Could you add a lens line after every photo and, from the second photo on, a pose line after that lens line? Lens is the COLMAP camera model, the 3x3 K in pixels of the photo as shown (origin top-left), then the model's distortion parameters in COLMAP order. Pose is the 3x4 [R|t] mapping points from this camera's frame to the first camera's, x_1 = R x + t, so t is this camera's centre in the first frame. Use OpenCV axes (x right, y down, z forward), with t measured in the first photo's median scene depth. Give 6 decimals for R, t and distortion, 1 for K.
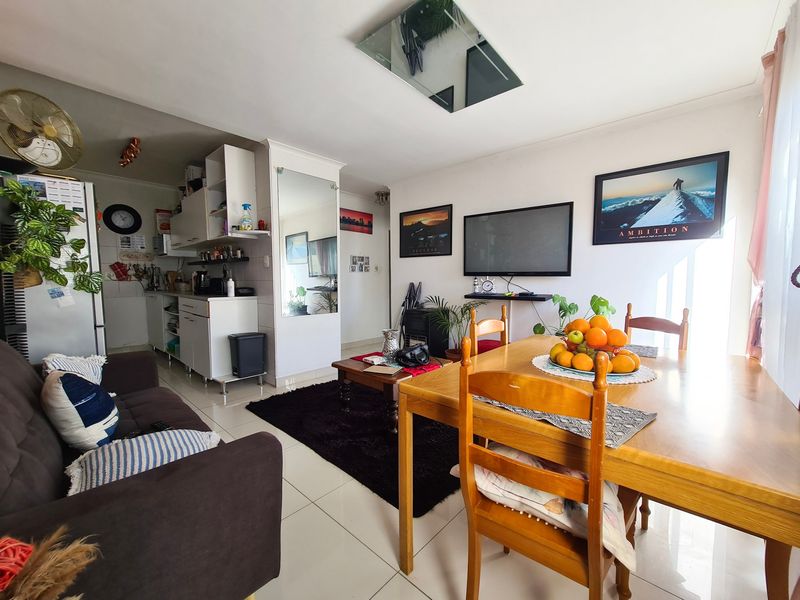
lens RADIAL K [[325.9, 0, 407.6], [0, 325.9, 301.0], [0, 0, 1]] dist [0.000694, -0.000552]
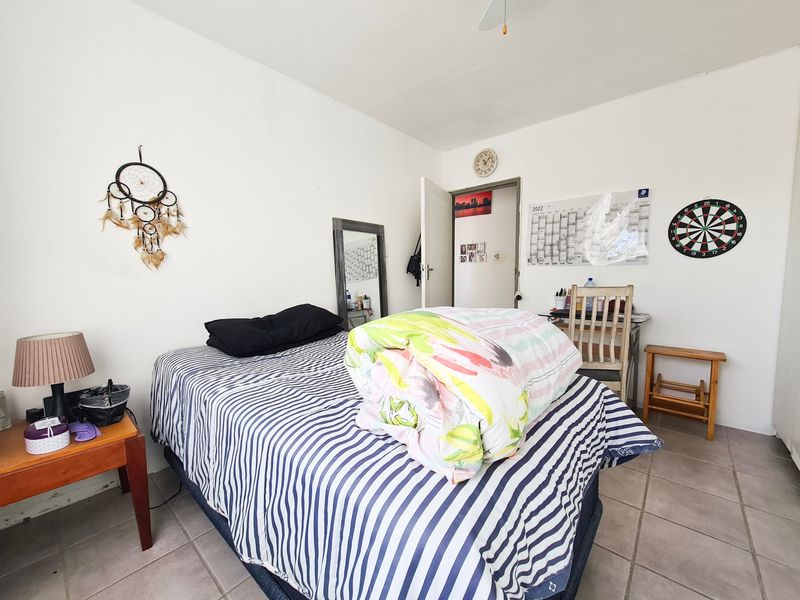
lens RADIAL K [[325.9, 0, 407.6], [0, 325.9, 301.0], [0, 0, 1]] dist [0.000694, -0.000552]
pose [[0.018515, 0.082455, -0.996423, 1.050277], [-0.059031, 0.994945, 0.081235, -0.068974], [0.998084, 0.057315, 0.023289, 1.198570]]
